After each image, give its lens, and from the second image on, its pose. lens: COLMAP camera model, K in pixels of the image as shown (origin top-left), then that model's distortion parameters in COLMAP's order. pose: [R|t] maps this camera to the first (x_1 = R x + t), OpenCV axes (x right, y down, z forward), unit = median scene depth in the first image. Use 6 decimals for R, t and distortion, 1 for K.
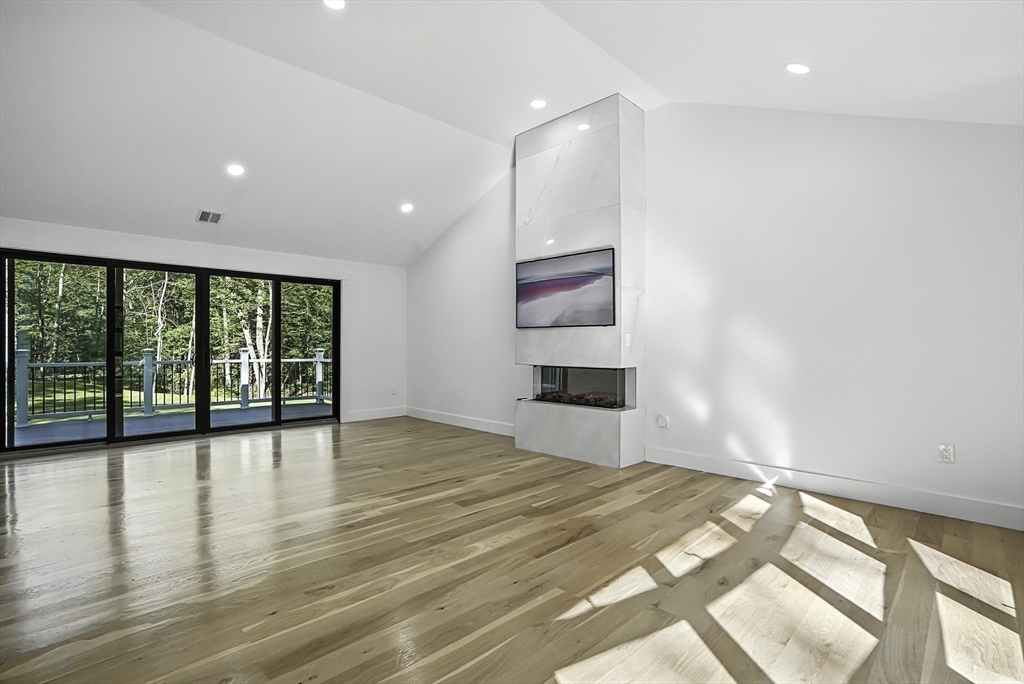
lens RADIAL K [[488.1, 0, 509.2], [0, 488.1, 335.7], [0, 0, 1]] dist [-0.074866, 0.027645]
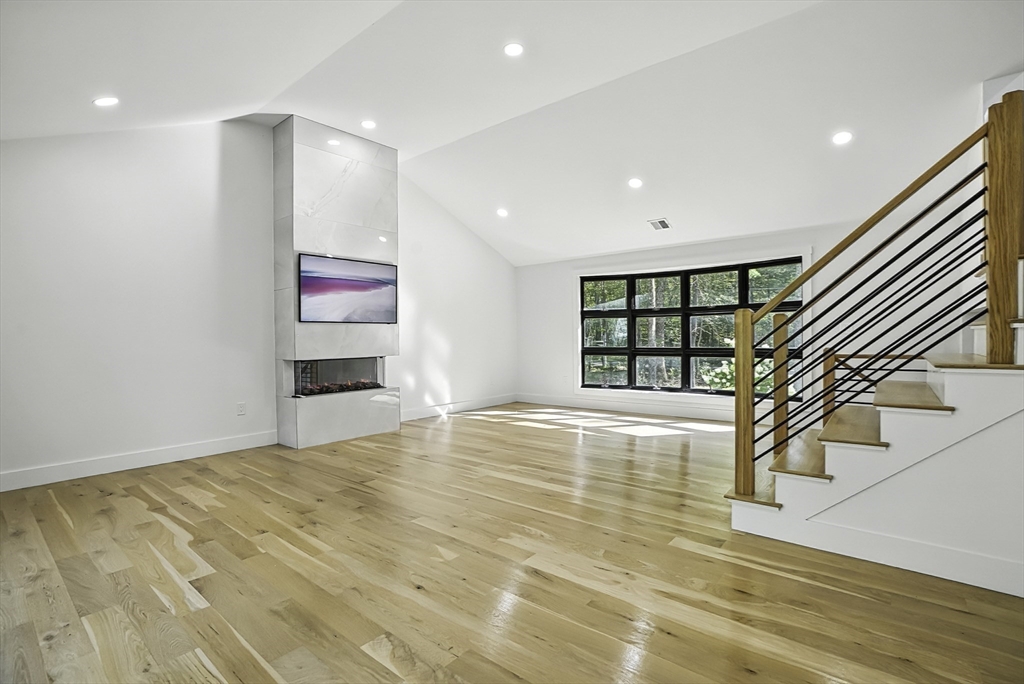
lens RADIAL K [[488.1, 0, 509.2], [0, 488.1, 335.7], [0, 0, 1]] dist [-0.074866, 0.027645]
pose [[-0.105711, 0.002612, 0.994393, -1.111687], [-0.002270, 0.999993, -0.002868, 0.014804], [-0.994394, -0.002560, -0.105705, 0.809521]]
